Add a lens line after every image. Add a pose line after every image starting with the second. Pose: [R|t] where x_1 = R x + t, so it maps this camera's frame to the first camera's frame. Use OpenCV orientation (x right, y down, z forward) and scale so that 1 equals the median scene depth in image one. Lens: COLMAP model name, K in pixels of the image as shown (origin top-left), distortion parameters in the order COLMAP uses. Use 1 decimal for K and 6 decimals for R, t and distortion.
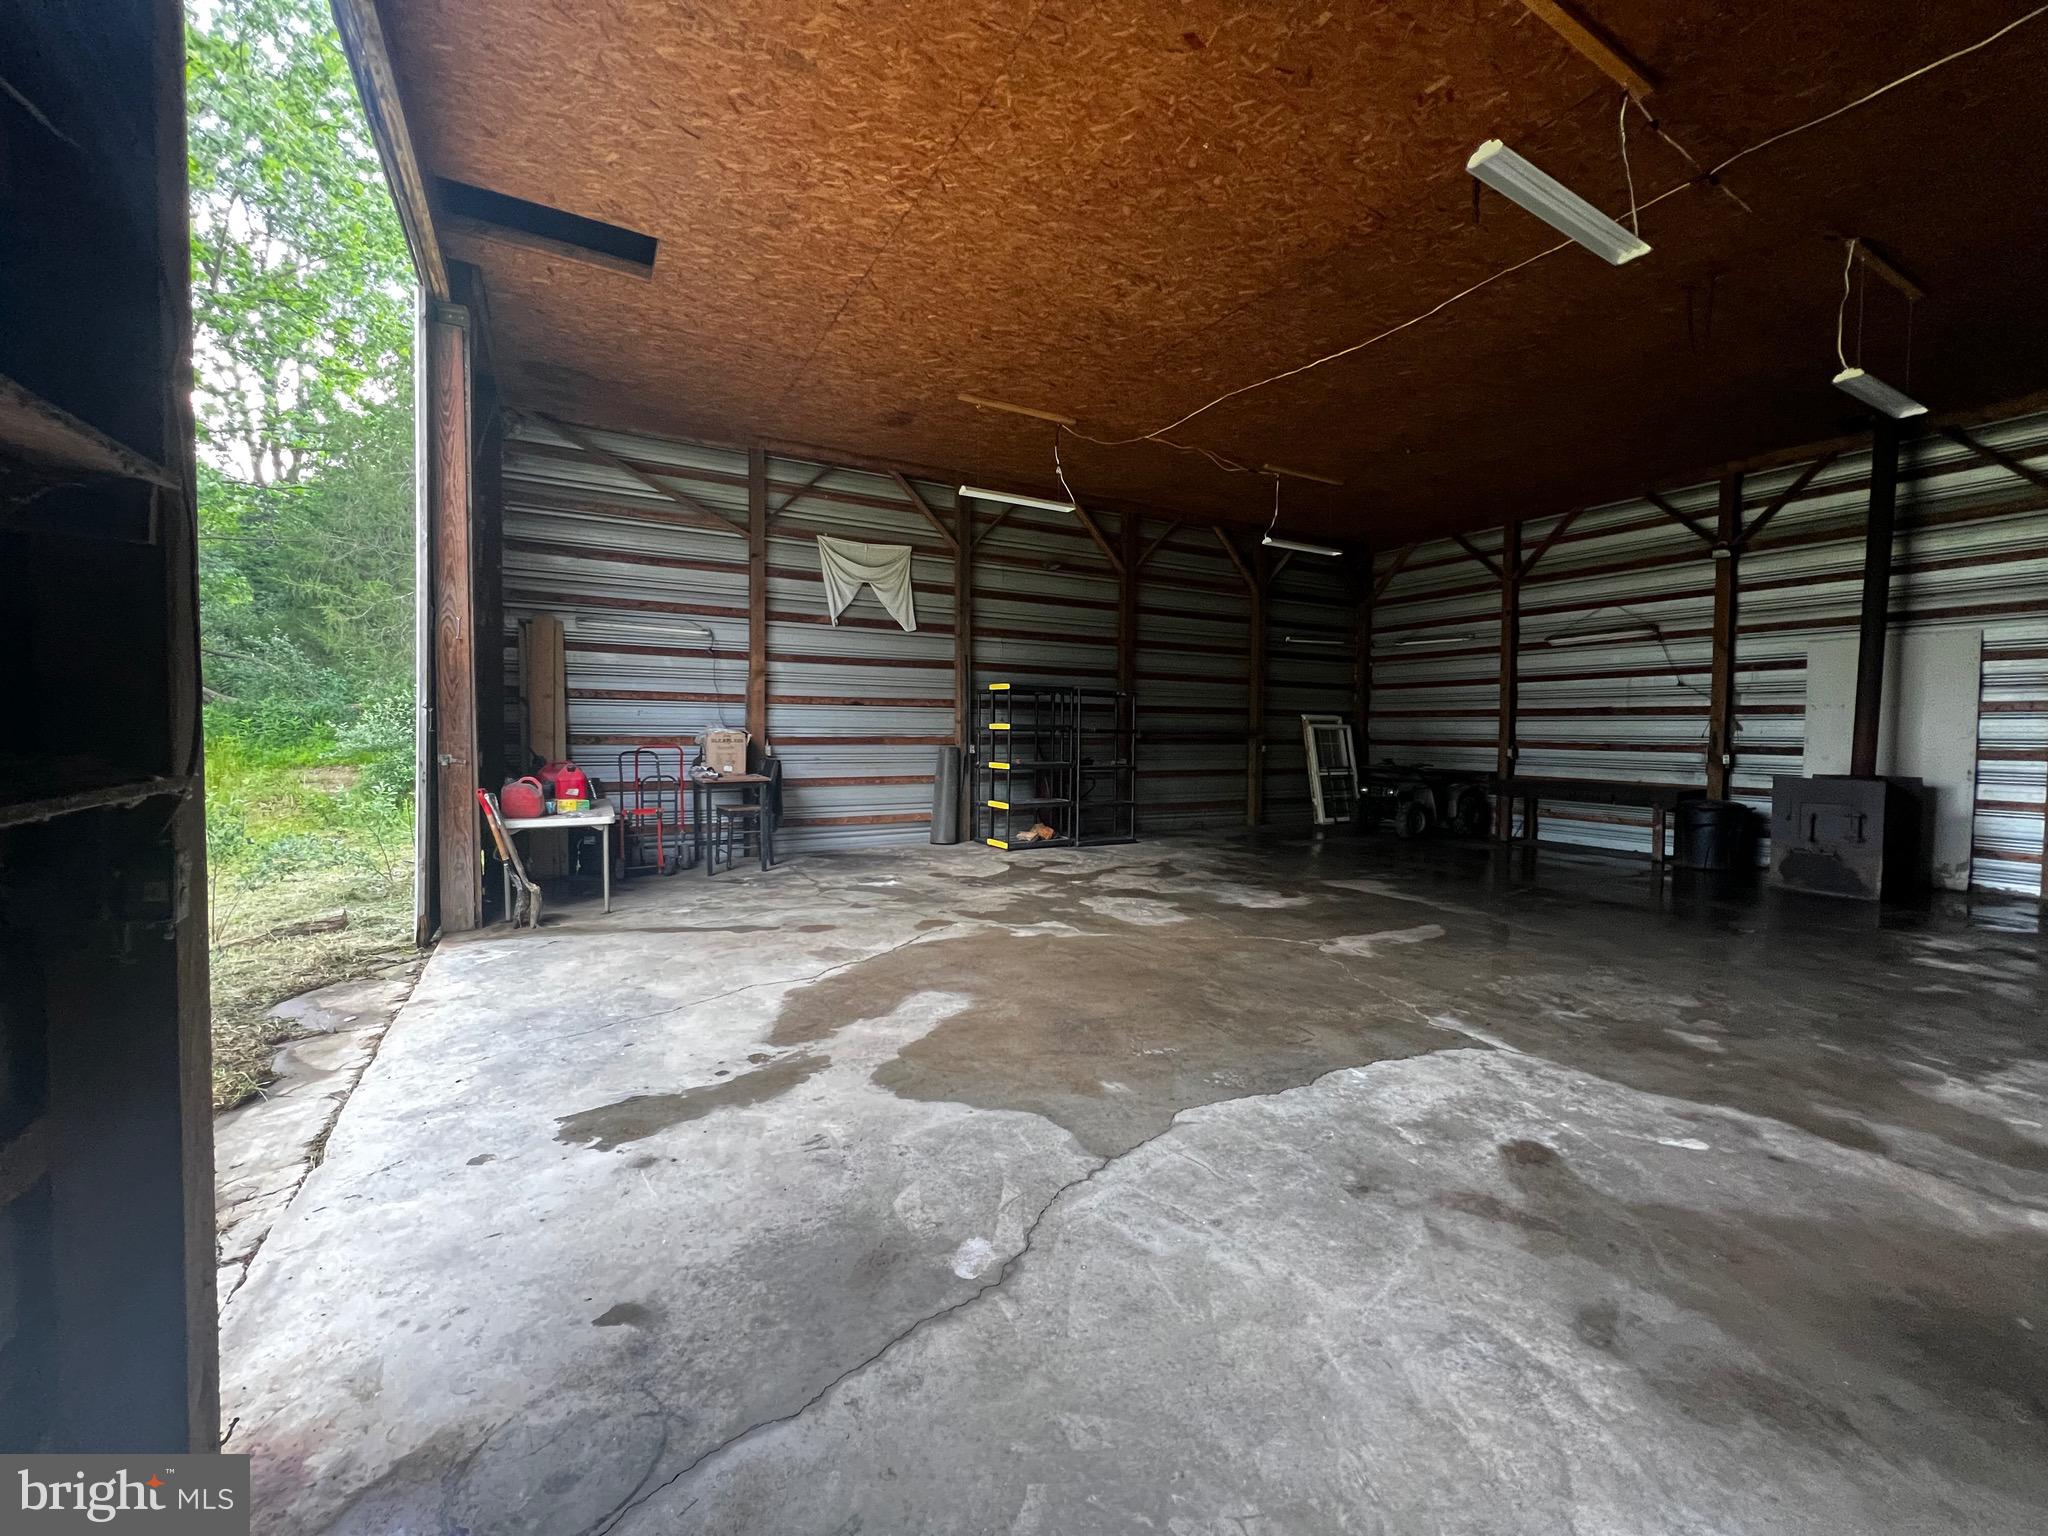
lens RADIAL K [[819.7, 0, 1022.8], [0, 819.7, 762.7], [0, 0, 1]] dist [-0.000047, -0.000437]
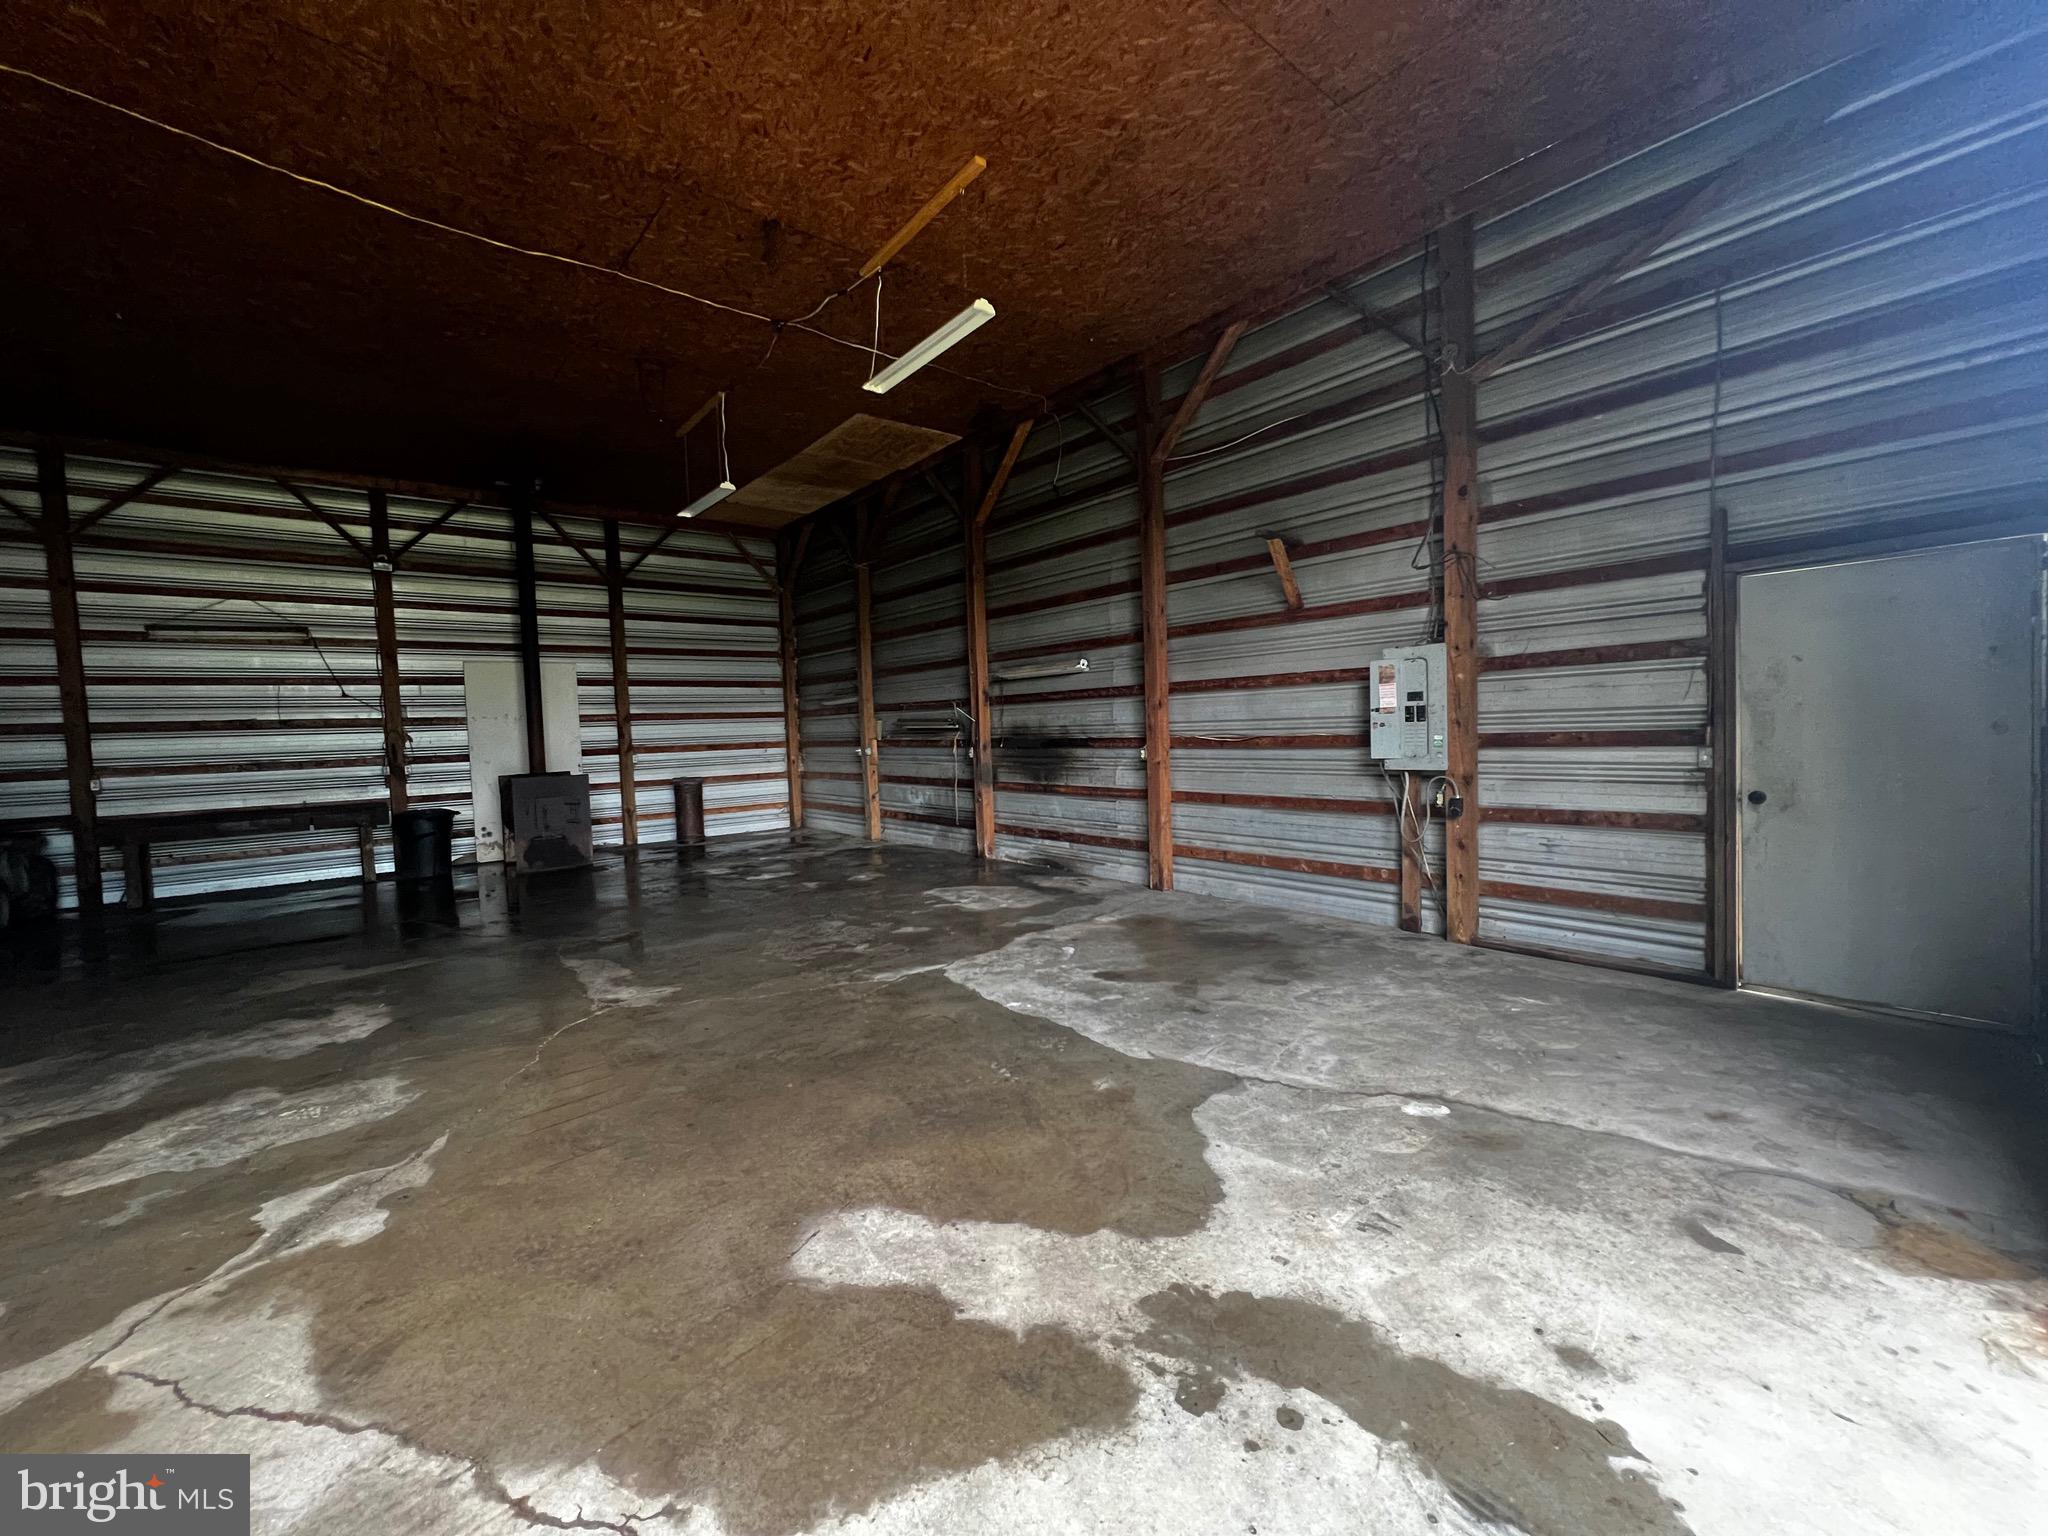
lens RADIAL K [[819.7, 0, 1018.5], [0, 819.7, 758.7], [0, 0, 1]] dist [-0.000047, -0.000437]
pose [[-0.188392, -0.044455, 0.981087, -0.752476], [0.073074, 0.995571, 0.059143, -0.058504], [-0.979372, 0.082834, -0.184309, 1.137535]]
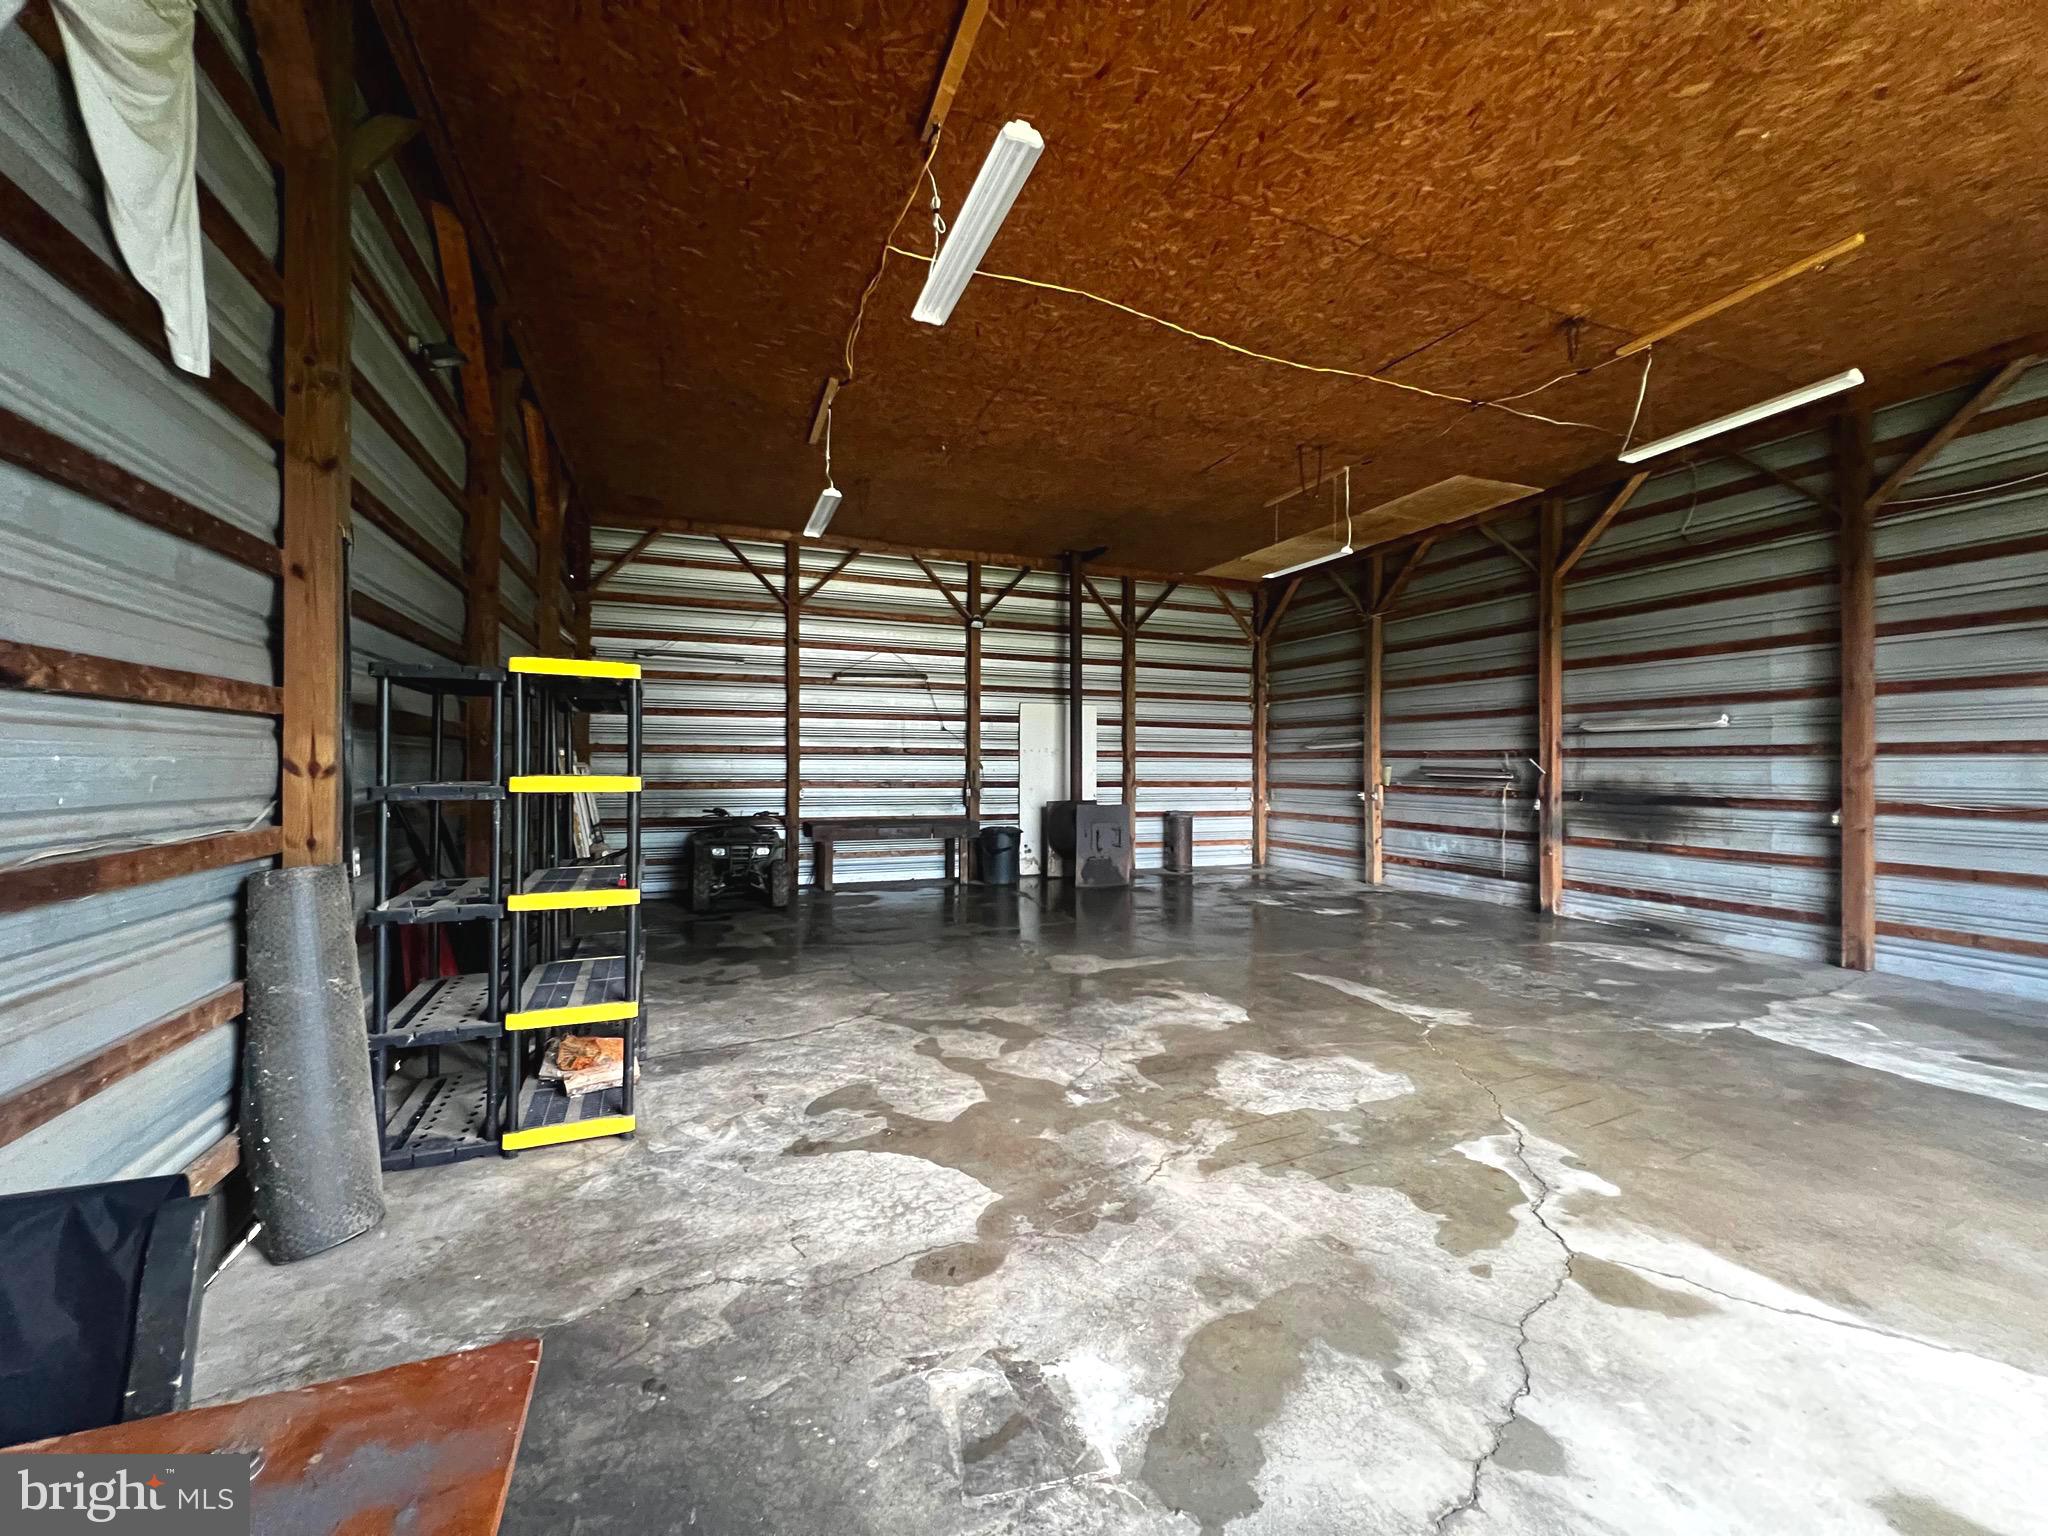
lens RADIAL K [[819.7, 0, 1016.0], [0, 819.7, 760.9], [0, 0, 1]] dist [-0.000047, -0.000437]
pose [[0.127720, -0.004268, 0.991801, -0.912585], [0.036577, 0.999331, -0.000410, -0.127133], [-0.991136, 0.036329, 0.127790, 2.047239]]
